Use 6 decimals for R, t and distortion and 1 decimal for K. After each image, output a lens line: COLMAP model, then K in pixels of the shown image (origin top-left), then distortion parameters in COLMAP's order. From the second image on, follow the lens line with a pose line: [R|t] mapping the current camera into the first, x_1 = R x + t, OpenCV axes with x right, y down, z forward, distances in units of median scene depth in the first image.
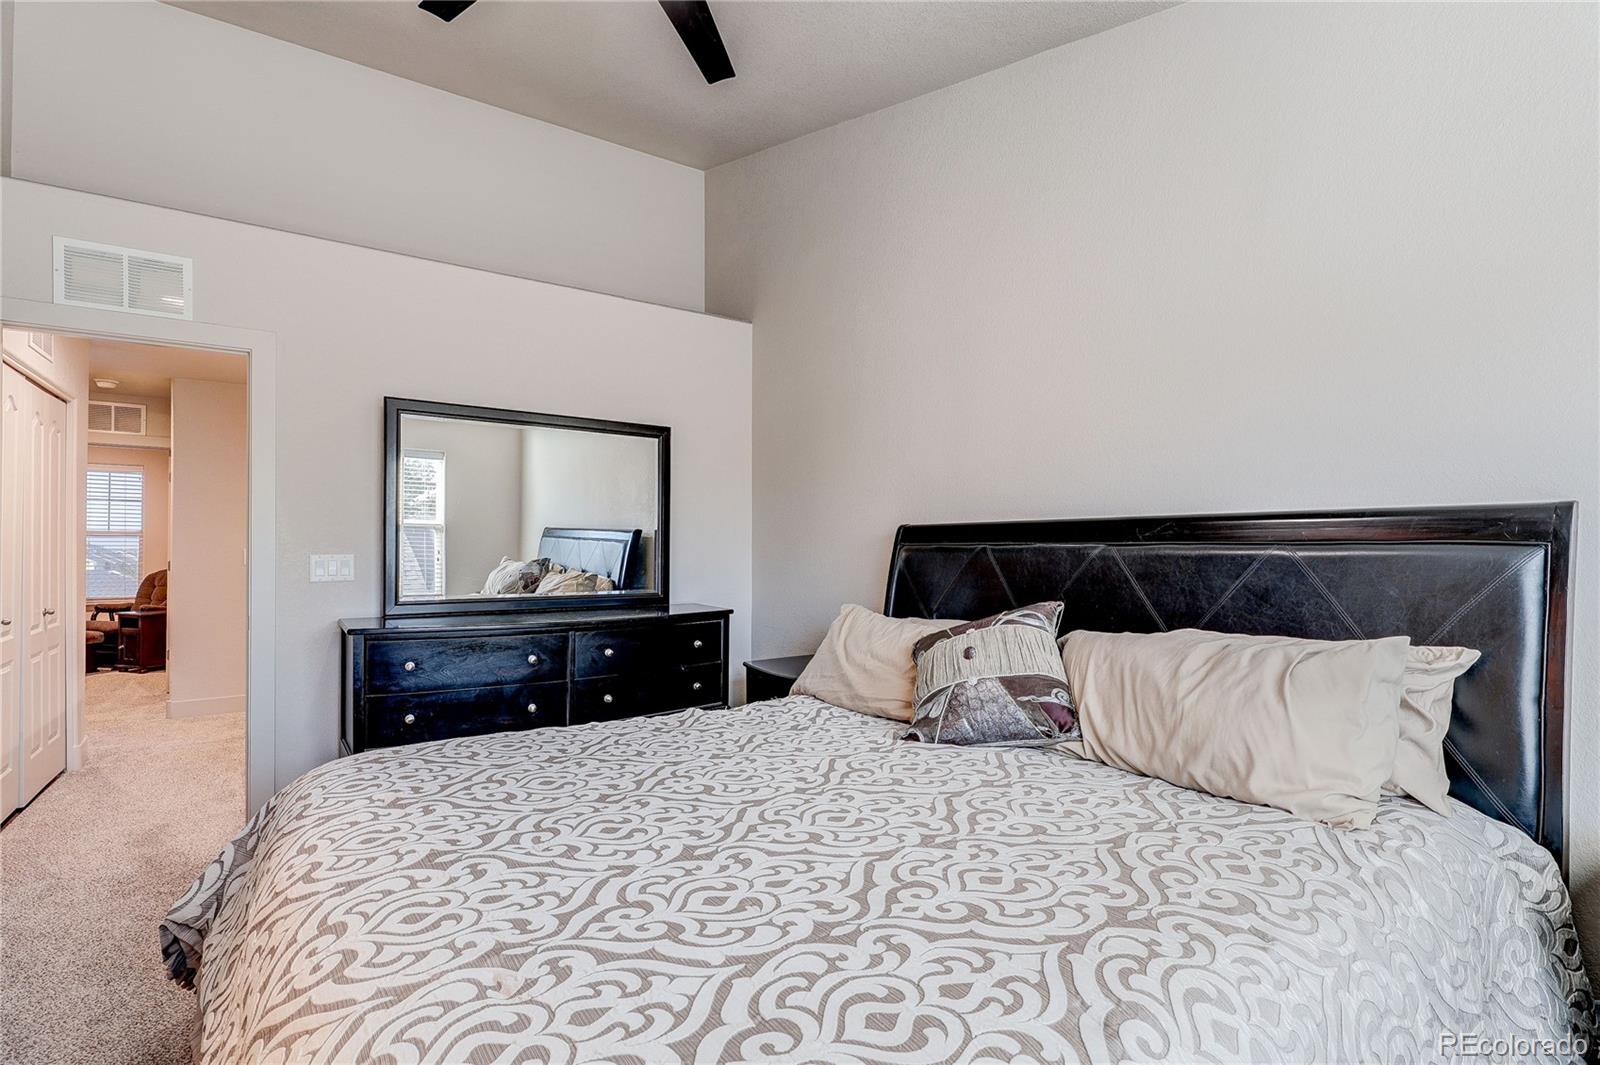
lens RADIAL K [[761.5, 0, 796.5], [0, 761.5, 543.7], [0, 0, 1]] dist [-0.001560, 0.000311]
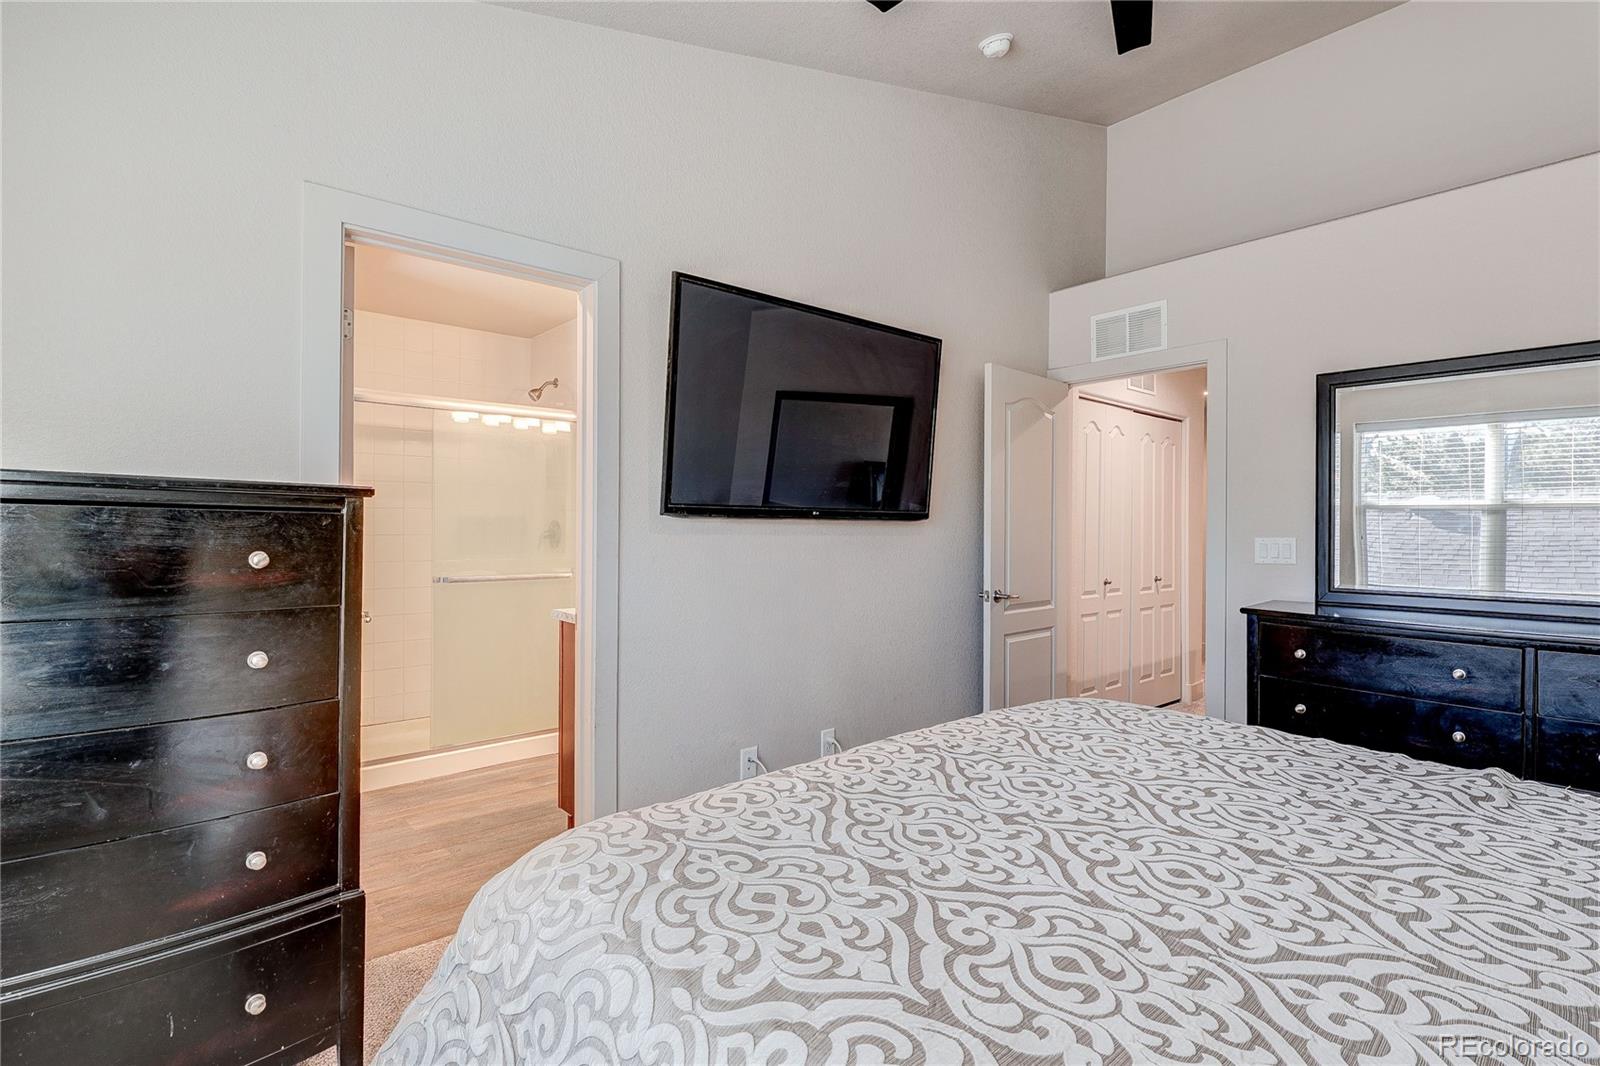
lens RADIAL K [[761.5, 0, 792.5], [0, 761.5, 527.7], [0, 0, 1]] dist [-0.001560, 0.000311]
pose [[0.115823, -0.002694, -0.993266, 0.388274], [-0.002312, 0.999993, -0.002981, 0.005427], [0.993267, 0.002642, 0.115816, 0.255728]]
